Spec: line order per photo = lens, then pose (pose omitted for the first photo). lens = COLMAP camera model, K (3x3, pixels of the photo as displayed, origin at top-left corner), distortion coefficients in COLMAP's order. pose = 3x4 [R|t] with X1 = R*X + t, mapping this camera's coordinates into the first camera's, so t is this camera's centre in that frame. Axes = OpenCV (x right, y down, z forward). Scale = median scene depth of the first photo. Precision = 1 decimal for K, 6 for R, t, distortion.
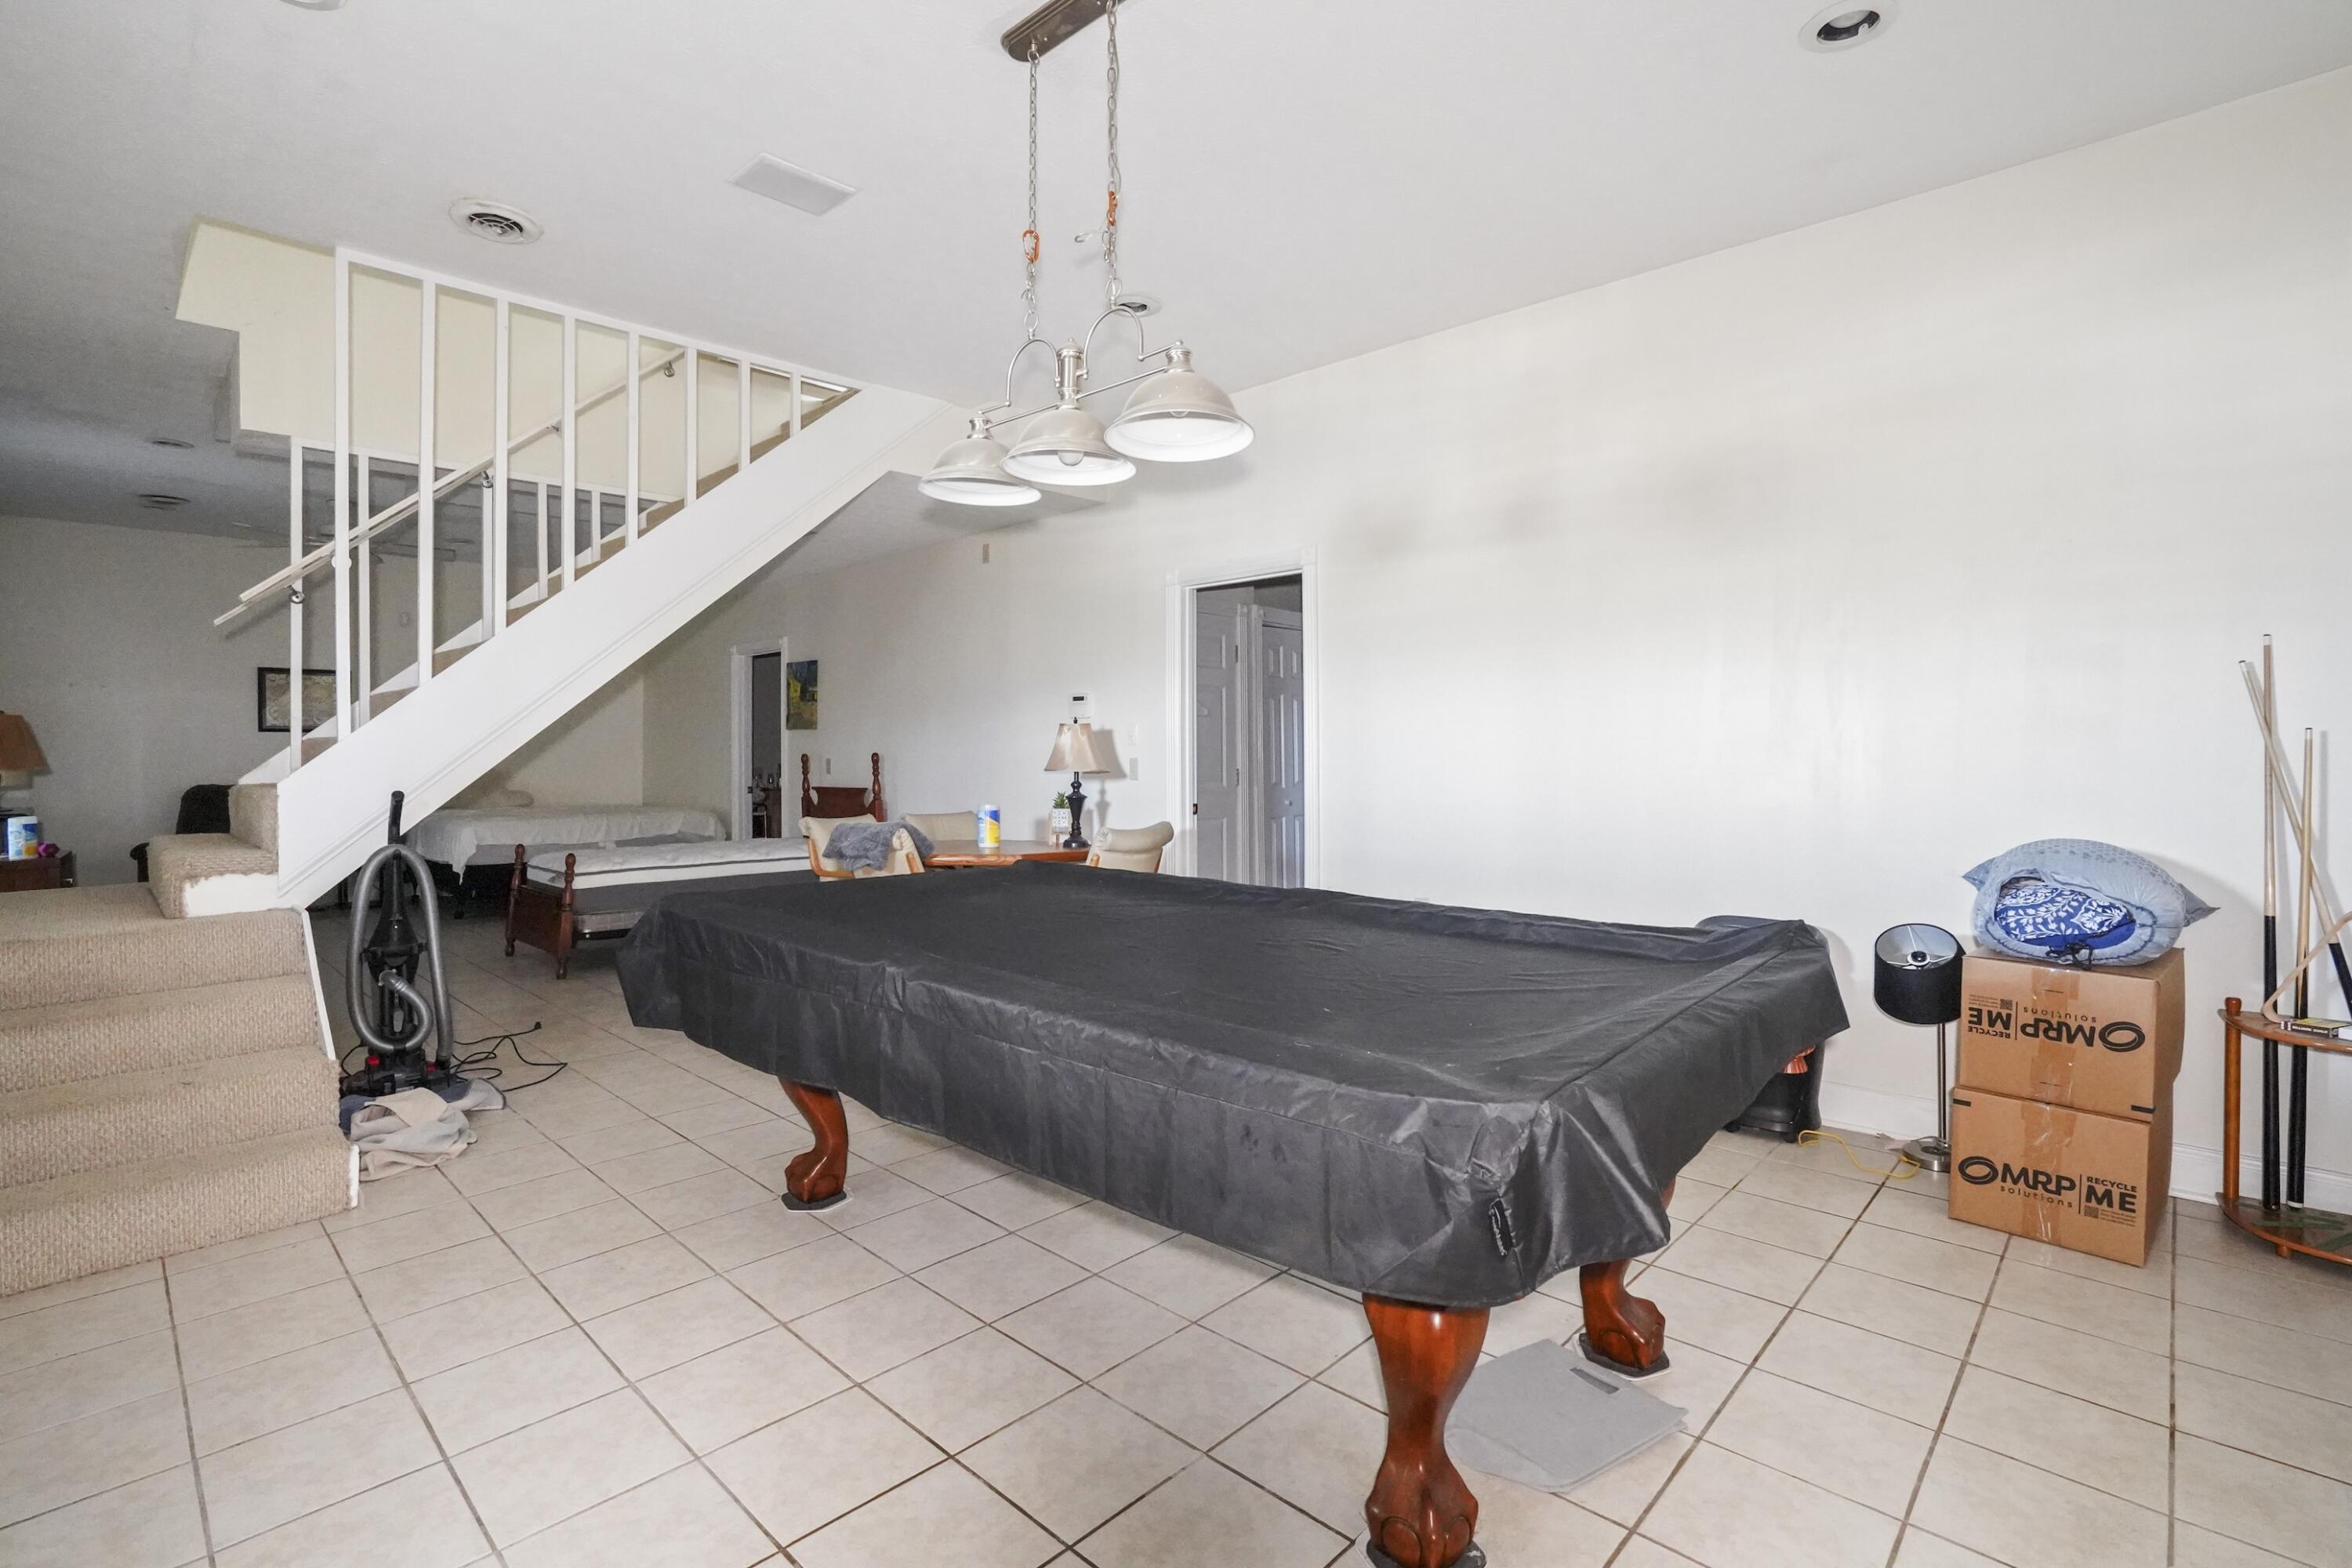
lens RADIAL K [[1109.3, 0, 1183.2], [0, 1109.3, 767.1], [0, 0, 1]] dist [-0.041881, 0.014590]
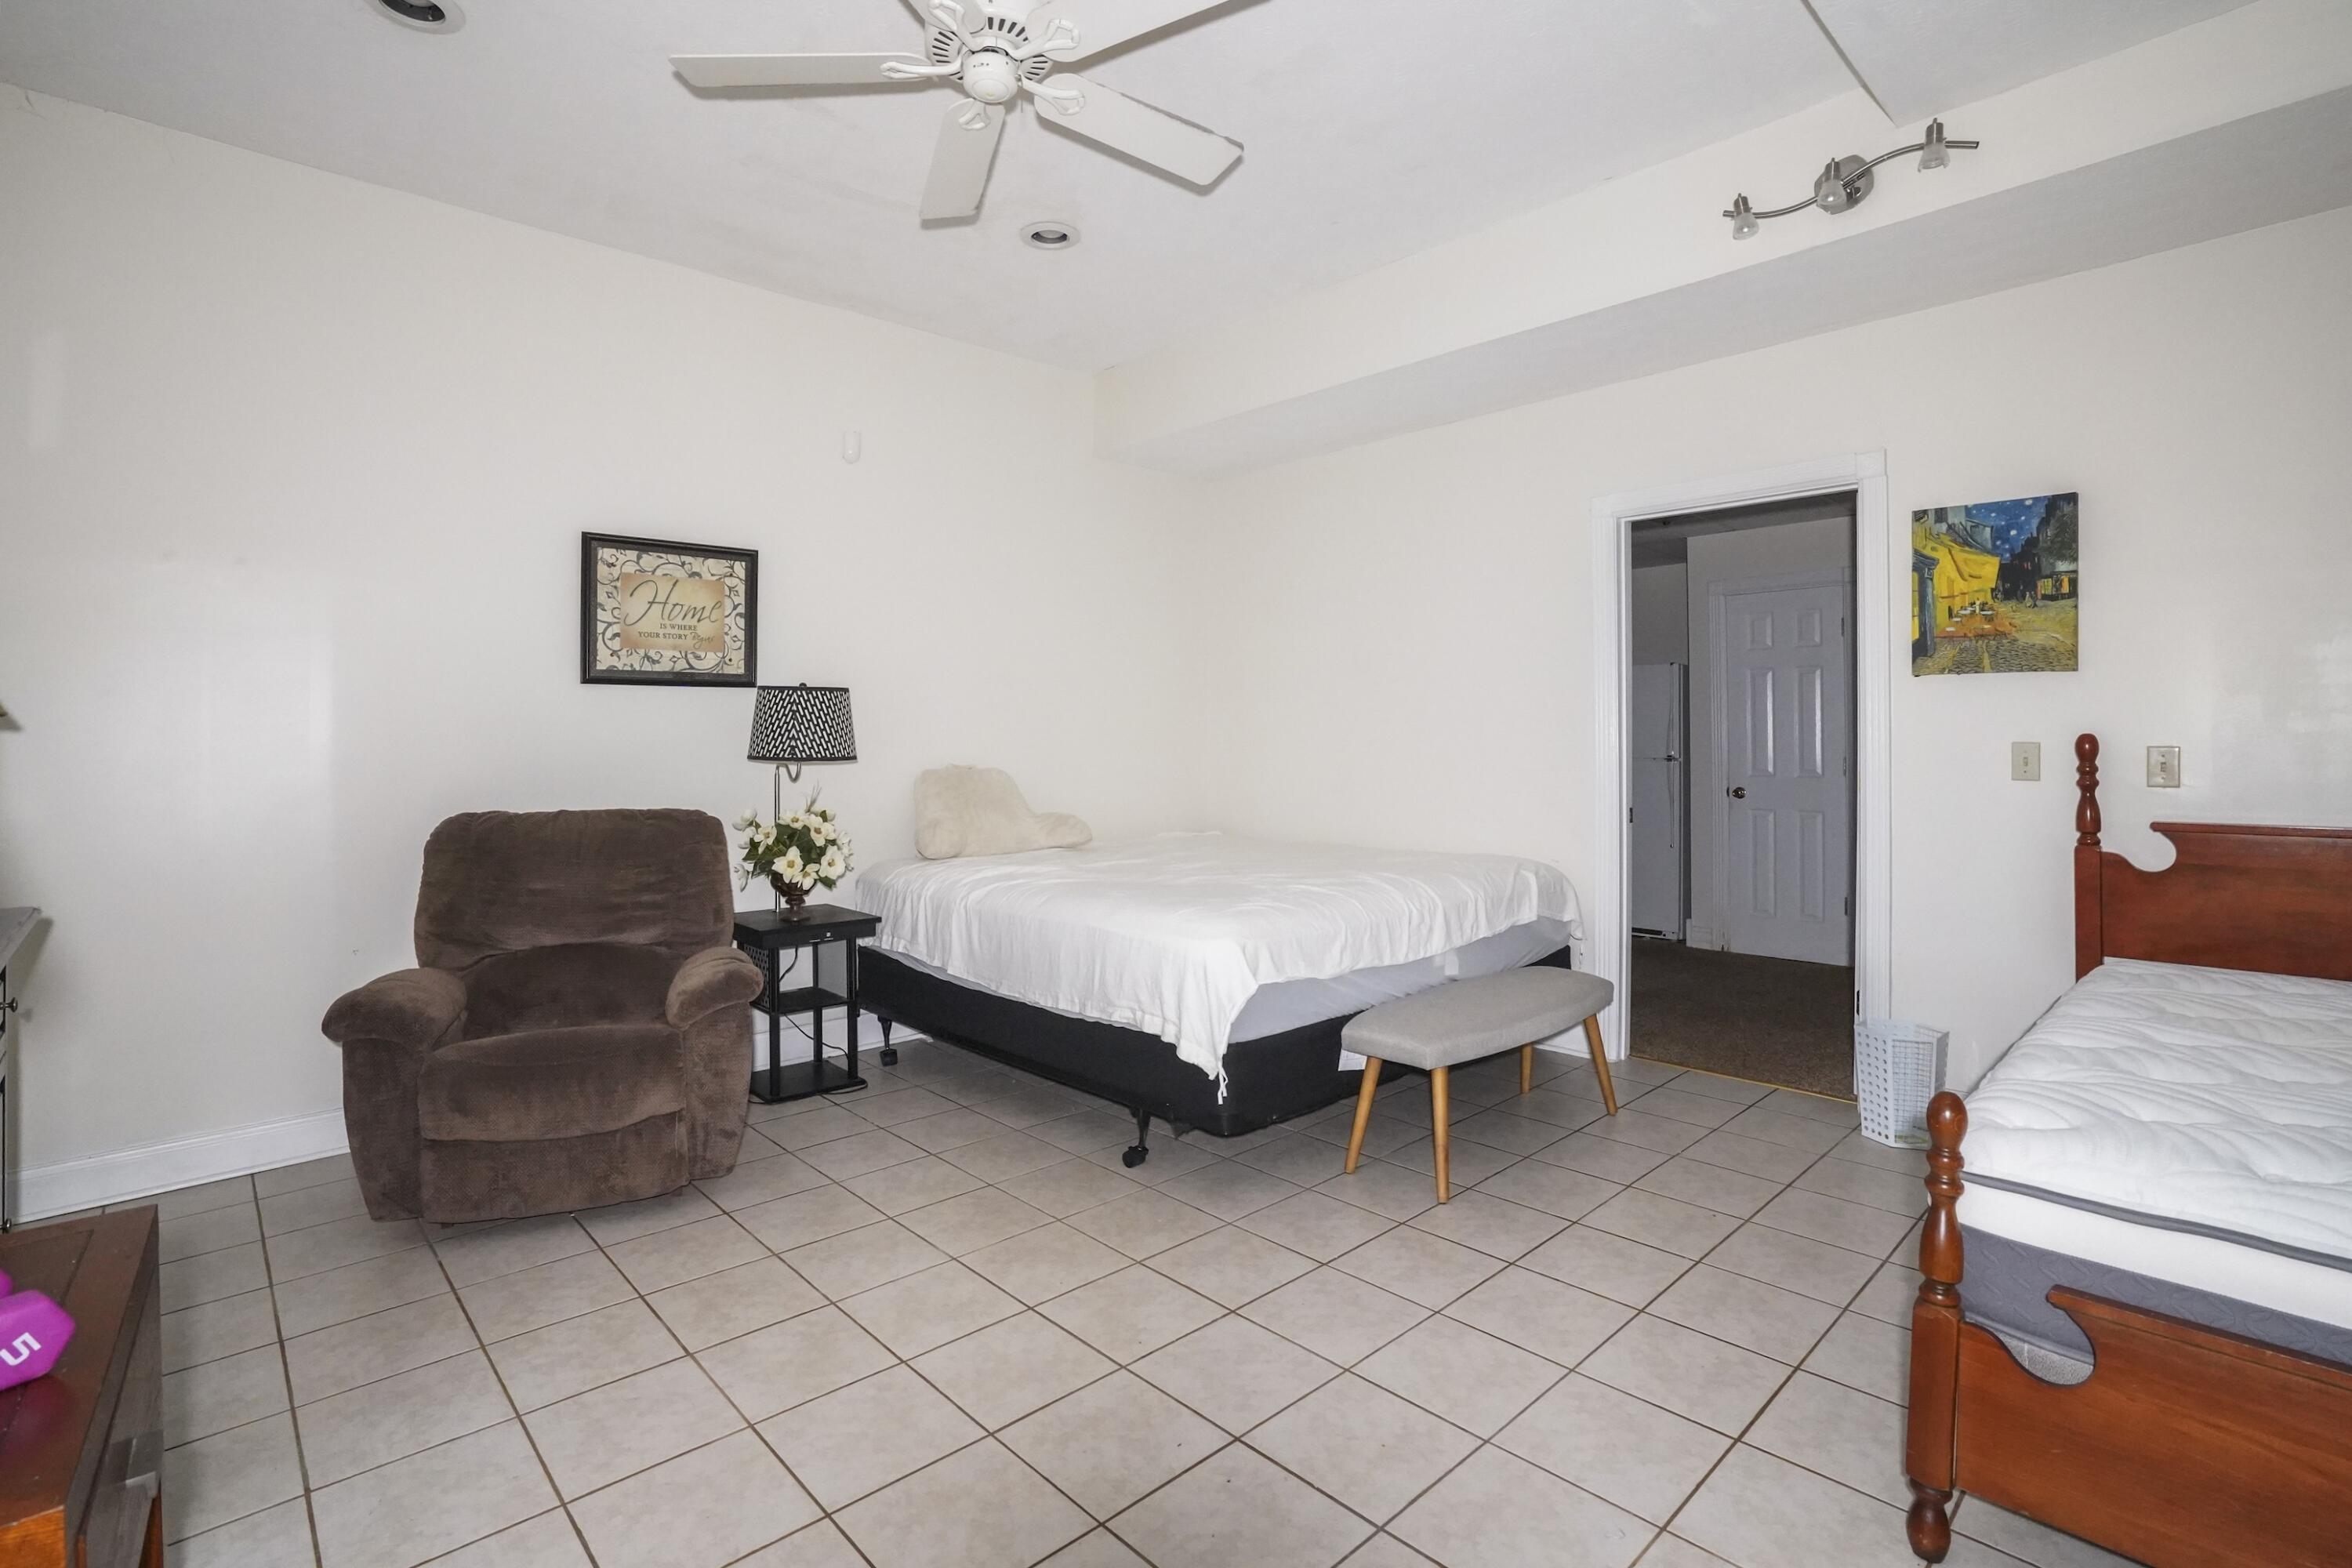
lens RADIAL K [[1109.3, 0, 1167.7], [0, 1109.3, 771.7], [0, 0, 1]] dist [-0.041881, 0.014590]
pose [[0.998139, 0.000191, -0.060984, -0.132486], [0.000225, 0.999977, 0.006822, -0.000382], [0.060984, -0.006823, 0.998115, 0.129949]]
